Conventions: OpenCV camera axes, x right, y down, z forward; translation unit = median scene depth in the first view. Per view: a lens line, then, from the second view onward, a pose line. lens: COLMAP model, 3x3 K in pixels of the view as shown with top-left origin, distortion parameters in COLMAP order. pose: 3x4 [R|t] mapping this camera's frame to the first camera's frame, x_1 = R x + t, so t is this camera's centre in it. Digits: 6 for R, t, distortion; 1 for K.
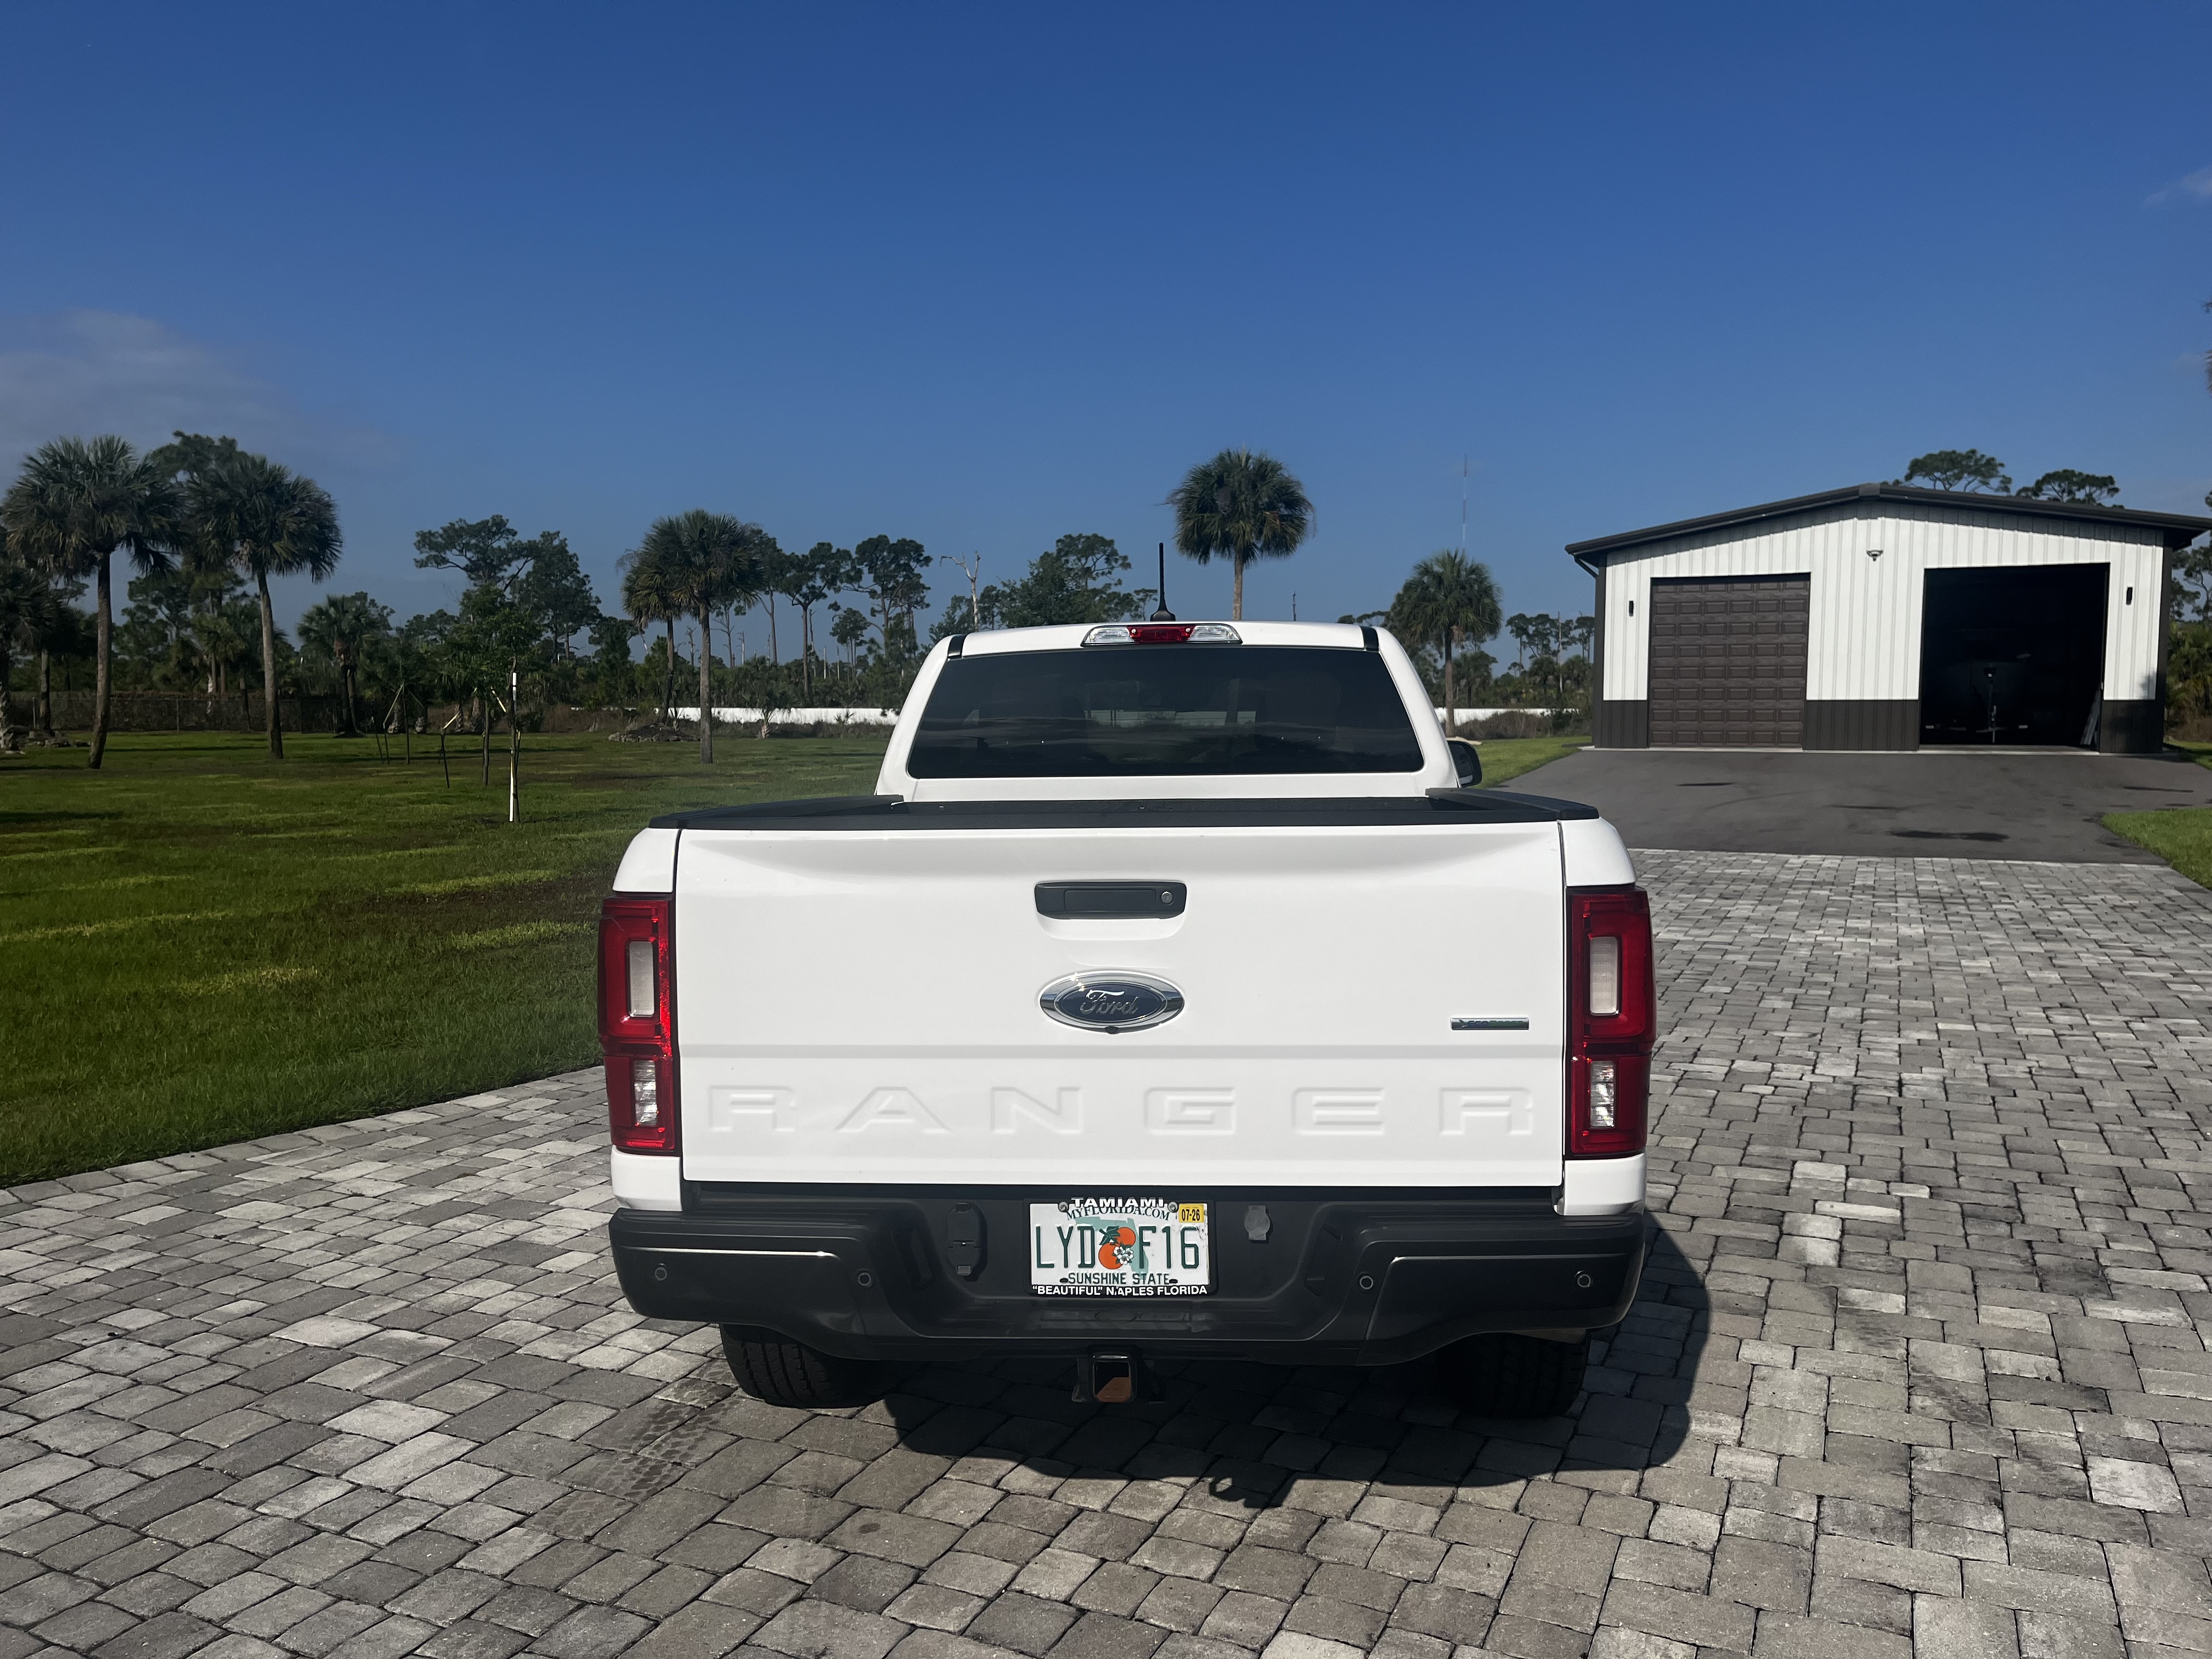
lens RADIAL K [[1669.8, 0, 1110.0], [0, 1669.8, 813.5], [0, 0, 1]] dist [0.082981, -0.104862]
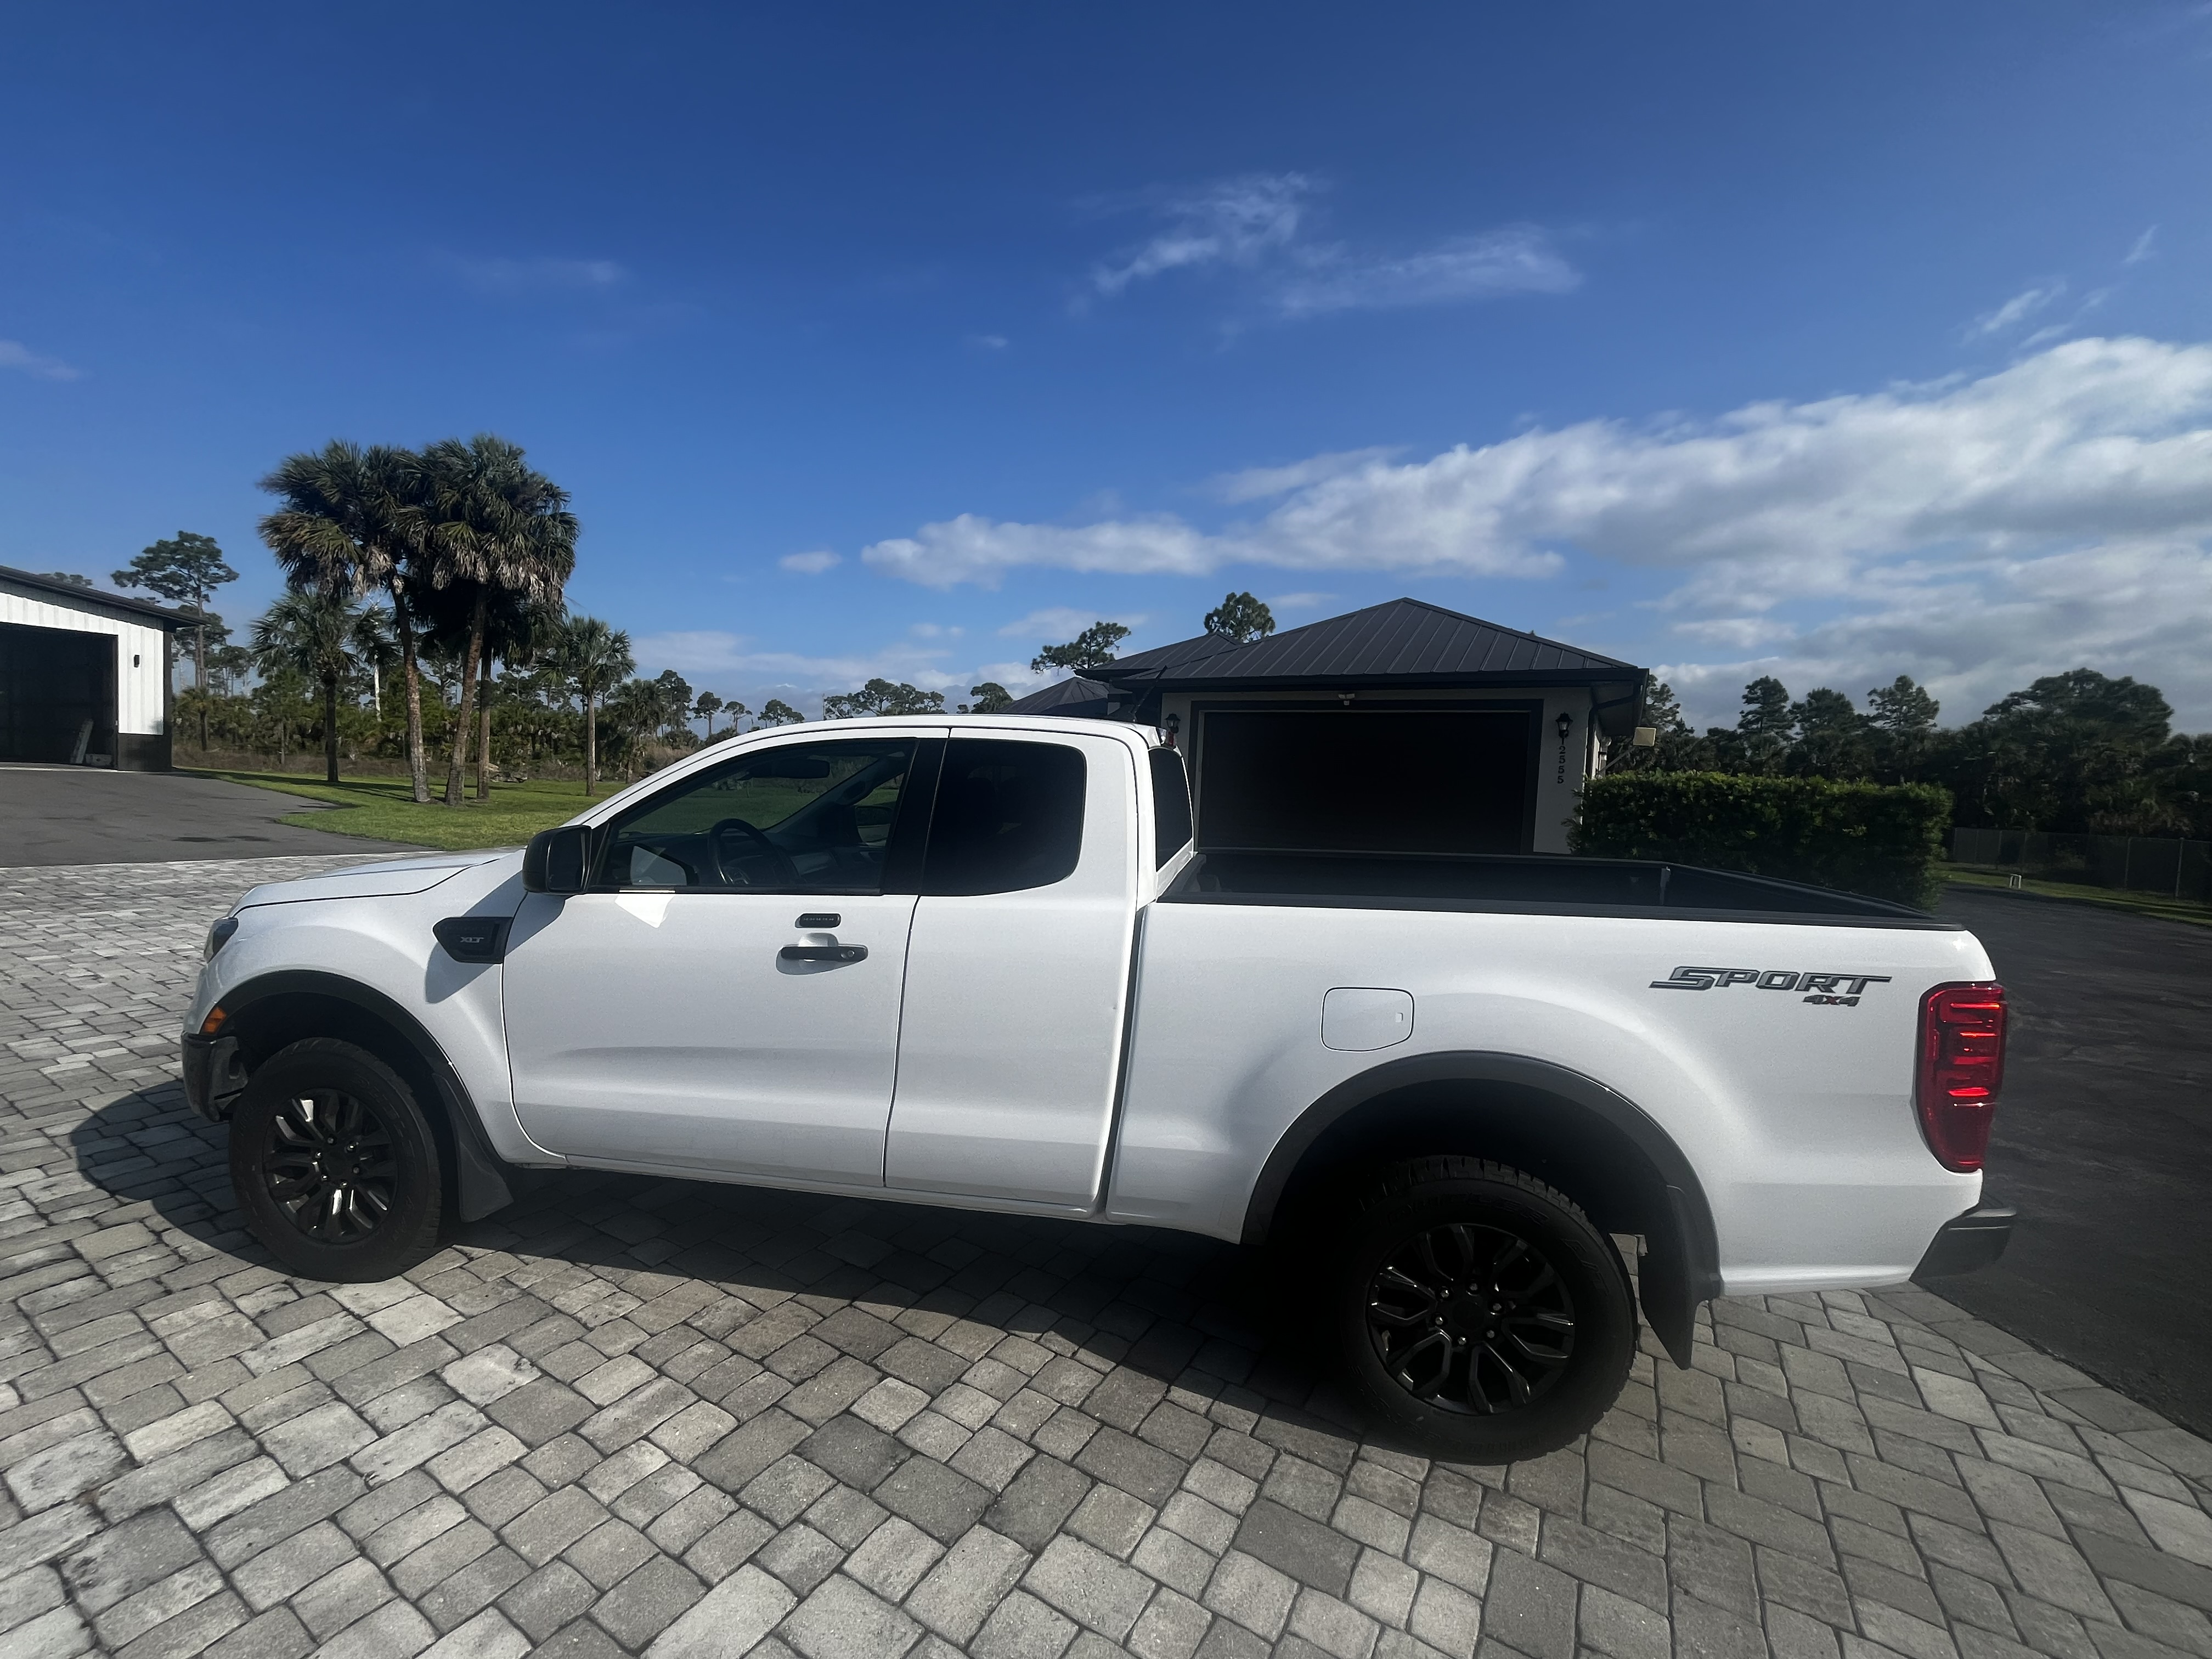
lens RADIAL K [[894.9, 0, 1104.1], [0, 894.9, 833.7], [0, 0, 1]] dist [-0.001262, -0.000304]
pose [[0.092811, -0.051143, 0.994369, -0.070785], [0.014973, 0.998639, 0.049965, -0.007971], [-0.995571, 0.010251, 0.093450, 0.109389]]
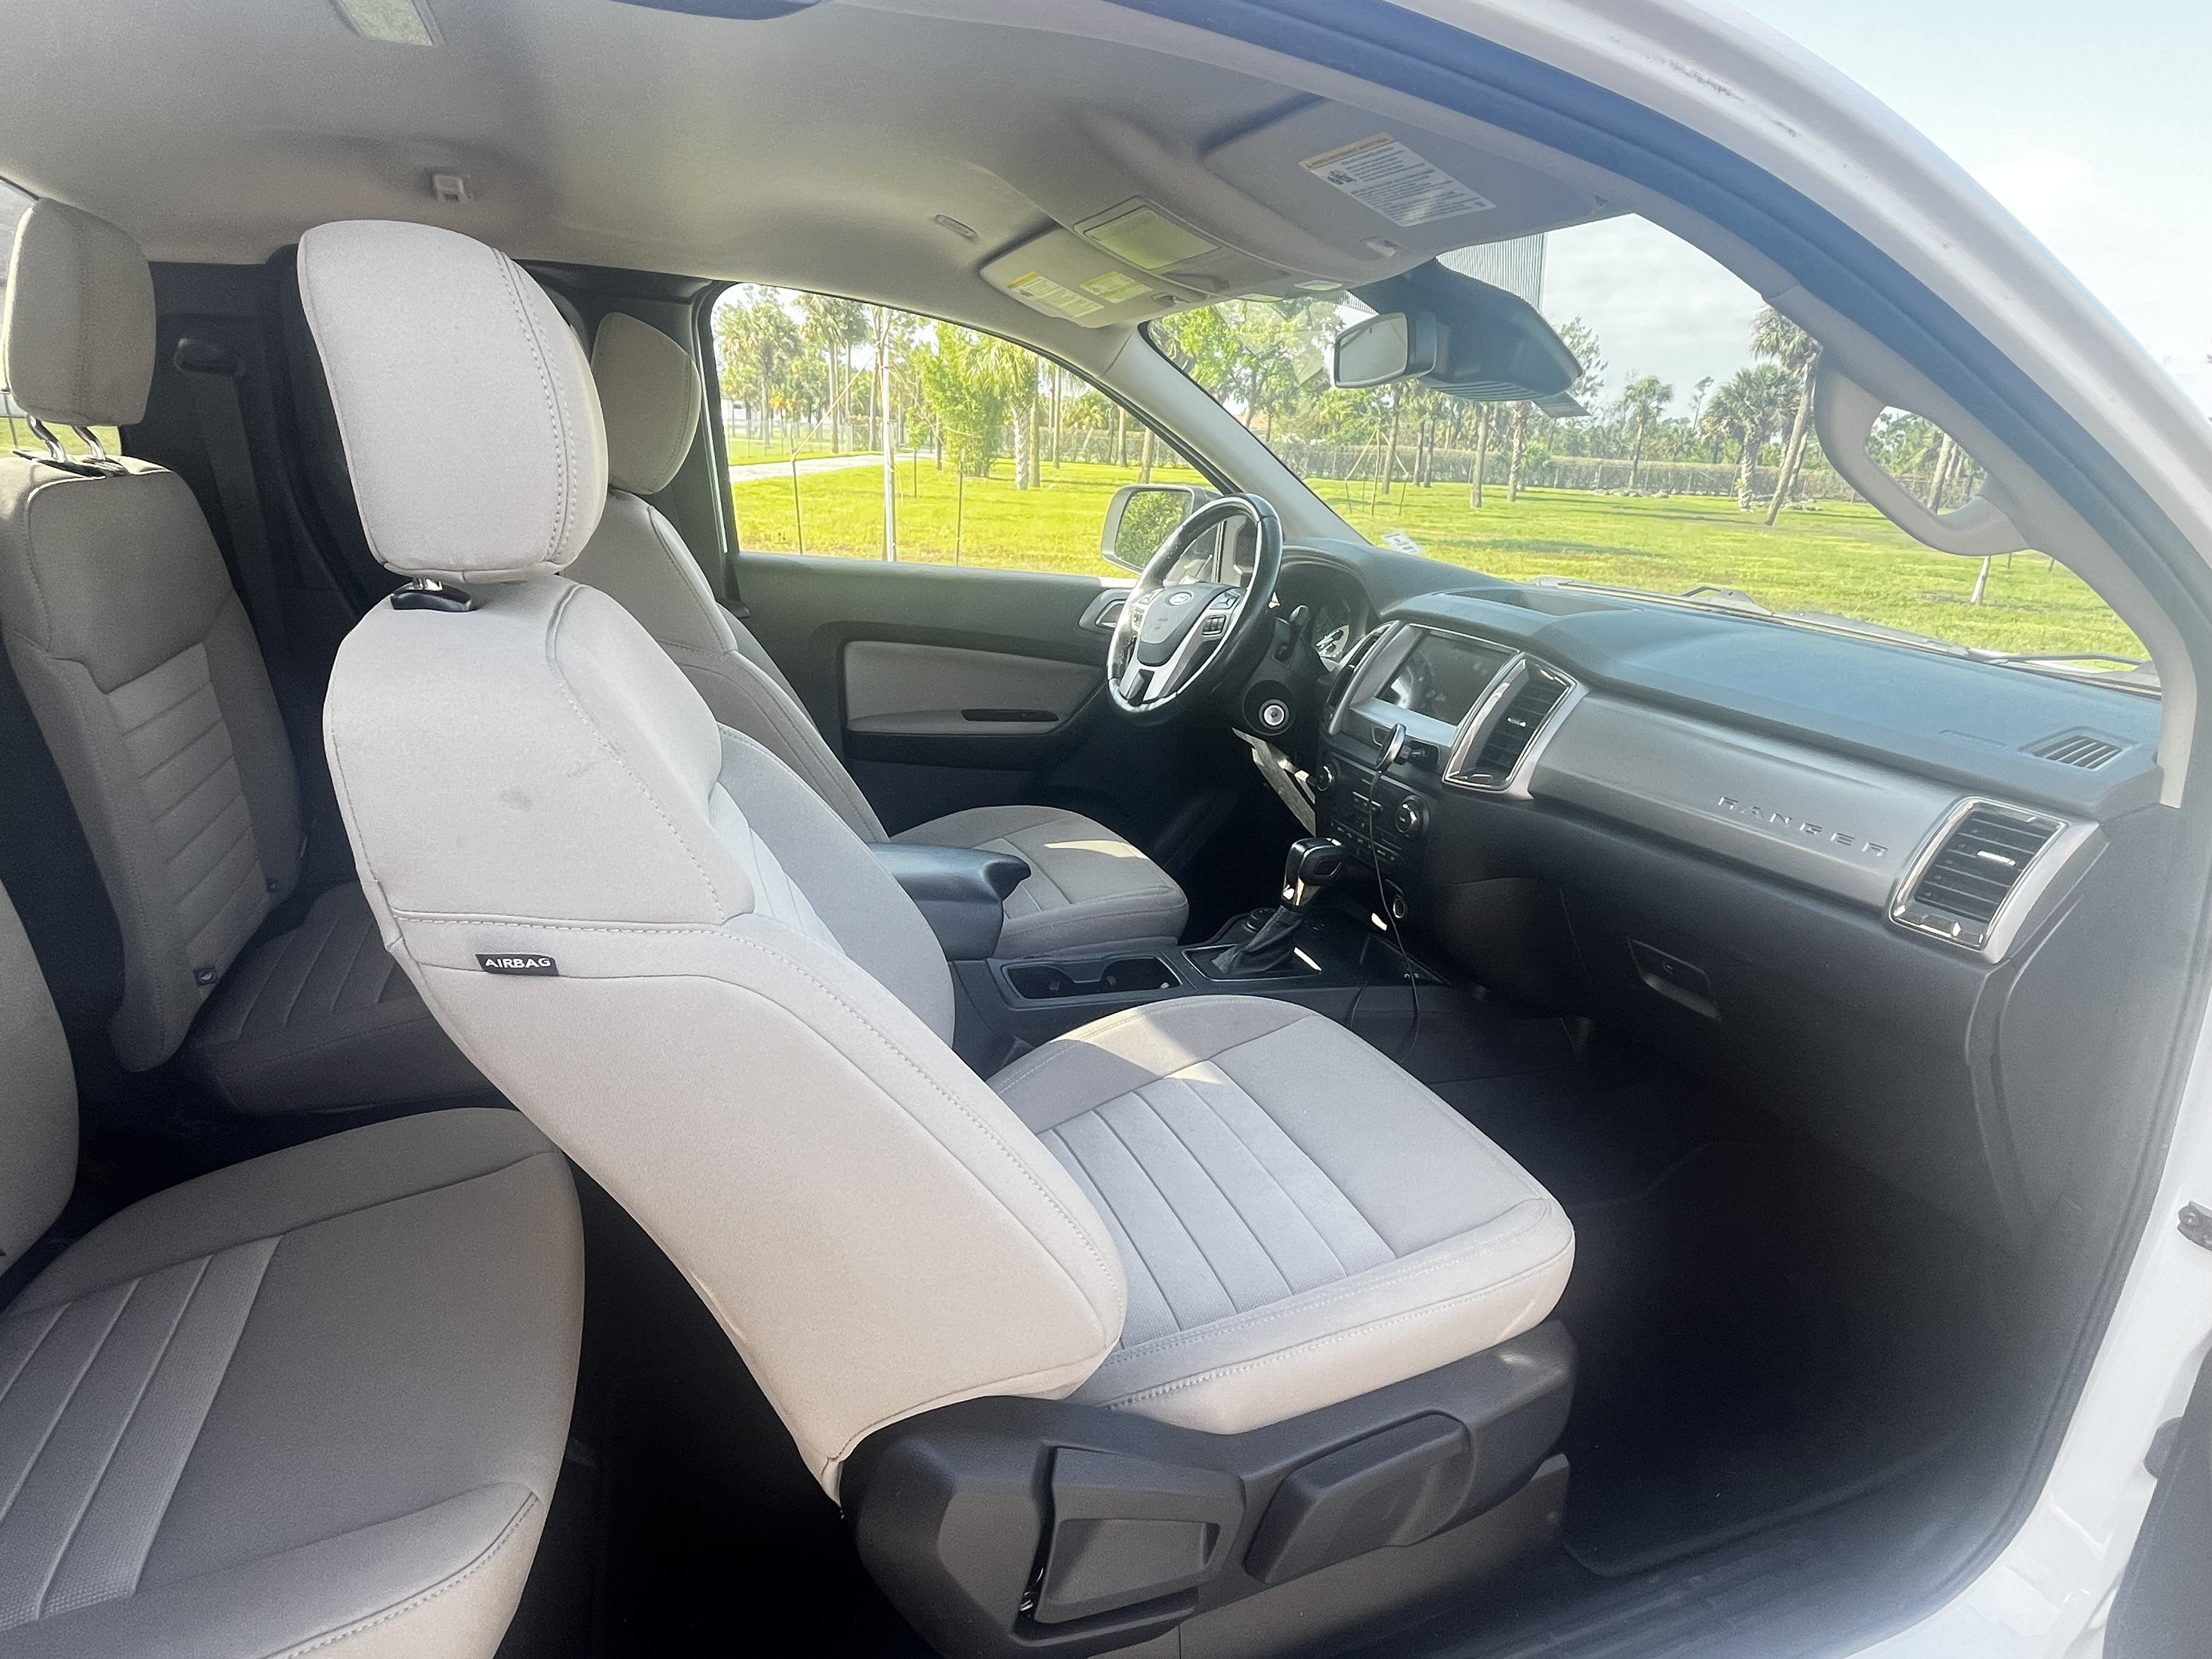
lens RADIAL K [[1161.1, 0, 1103.4], [0, 1161.1, 825.6], [0, 0, 1]] dist [-0.005402, 0.001292]
pose [[0.423477, 0.306736, -0.852397, 0.035382], [-0.110122, 0.951384, 0.287647, -0.006252], [0.899189, -0.027944, 0.436668, 0.118542]]
